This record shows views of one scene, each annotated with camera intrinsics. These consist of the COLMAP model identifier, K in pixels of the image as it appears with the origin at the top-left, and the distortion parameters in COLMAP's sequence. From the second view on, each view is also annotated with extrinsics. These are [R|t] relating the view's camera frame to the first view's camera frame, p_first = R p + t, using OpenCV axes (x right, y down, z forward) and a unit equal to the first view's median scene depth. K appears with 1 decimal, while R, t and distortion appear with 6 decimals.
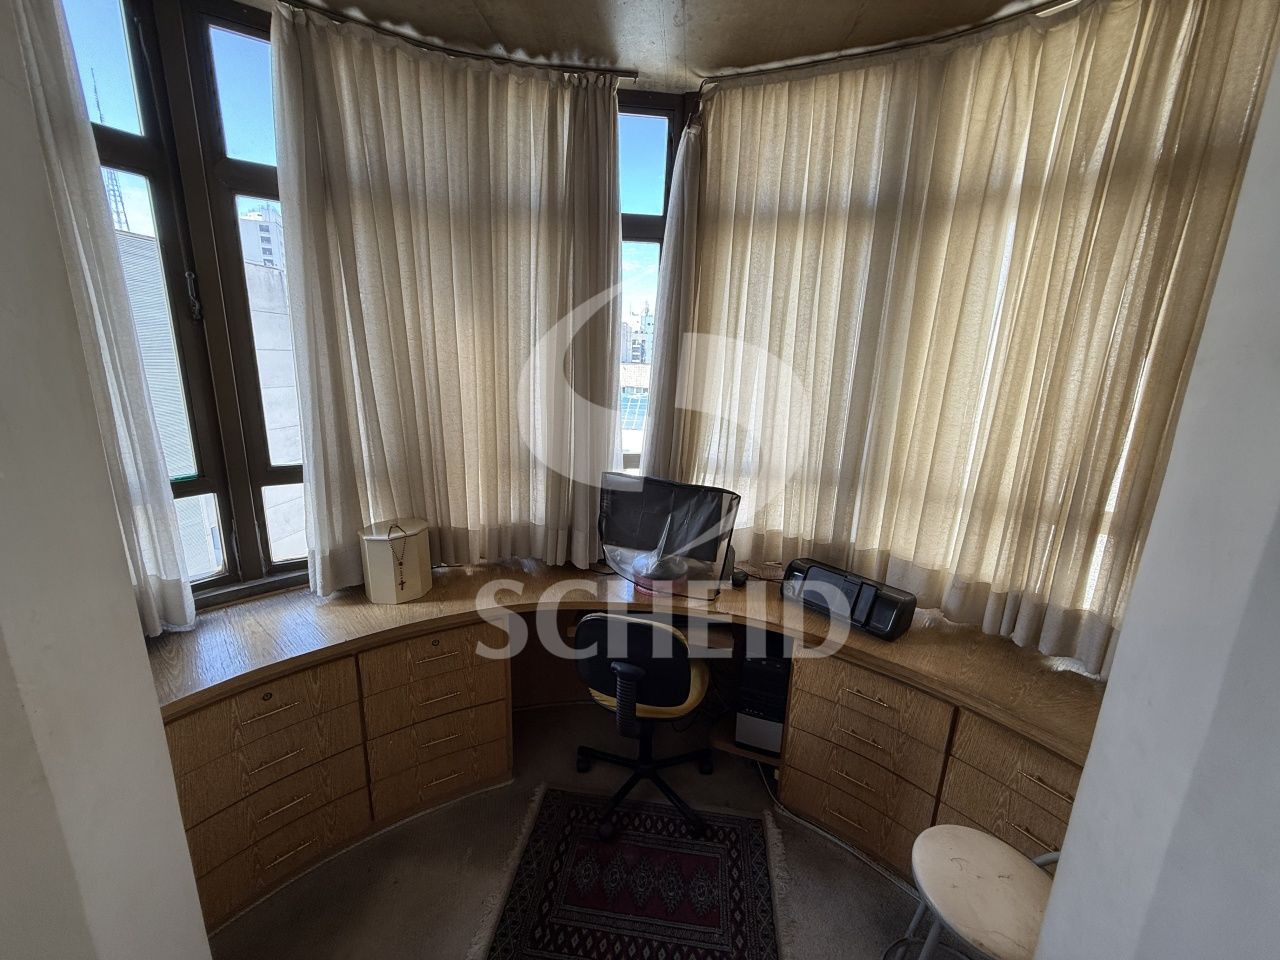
lens RADIAL K [[512.9, 0, 640.8], [0, 512.9, 487.3], [0, 0, 1]] dist [-0.004156, 0.000870]
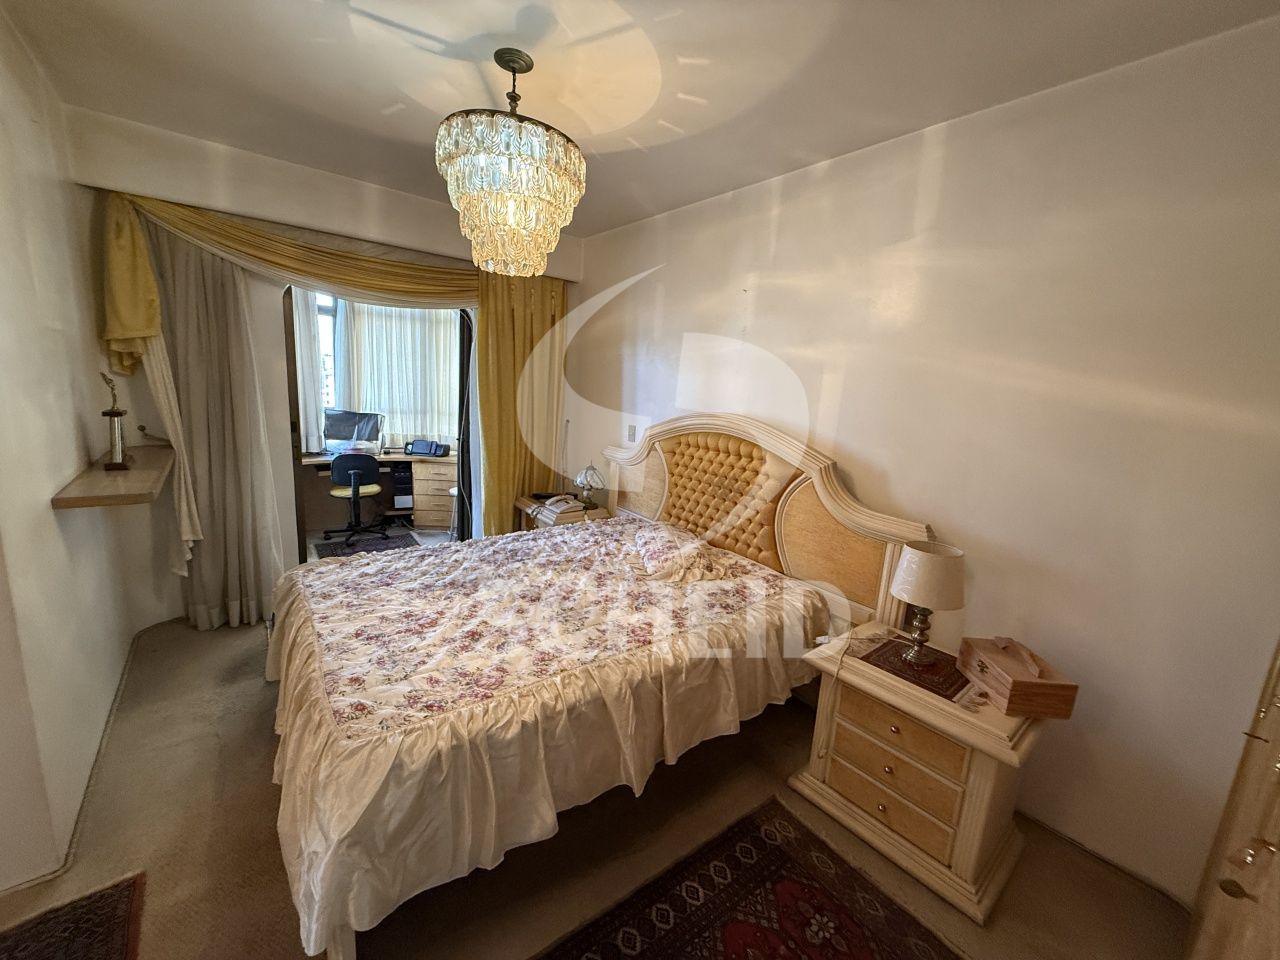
lens RADIAL K [[512.9, 0, 636.5], [0, 512.9, 482.0], [0, 0, 1]] dist [-0.004156, 0.000870]
pose [[0.728437, -0.109986, 0.676227, -0.716297], [0.120796, 0.992185, 0.031253, 0.439531], [-0.674379, 0.058920, 0.736031, -1.902165]]
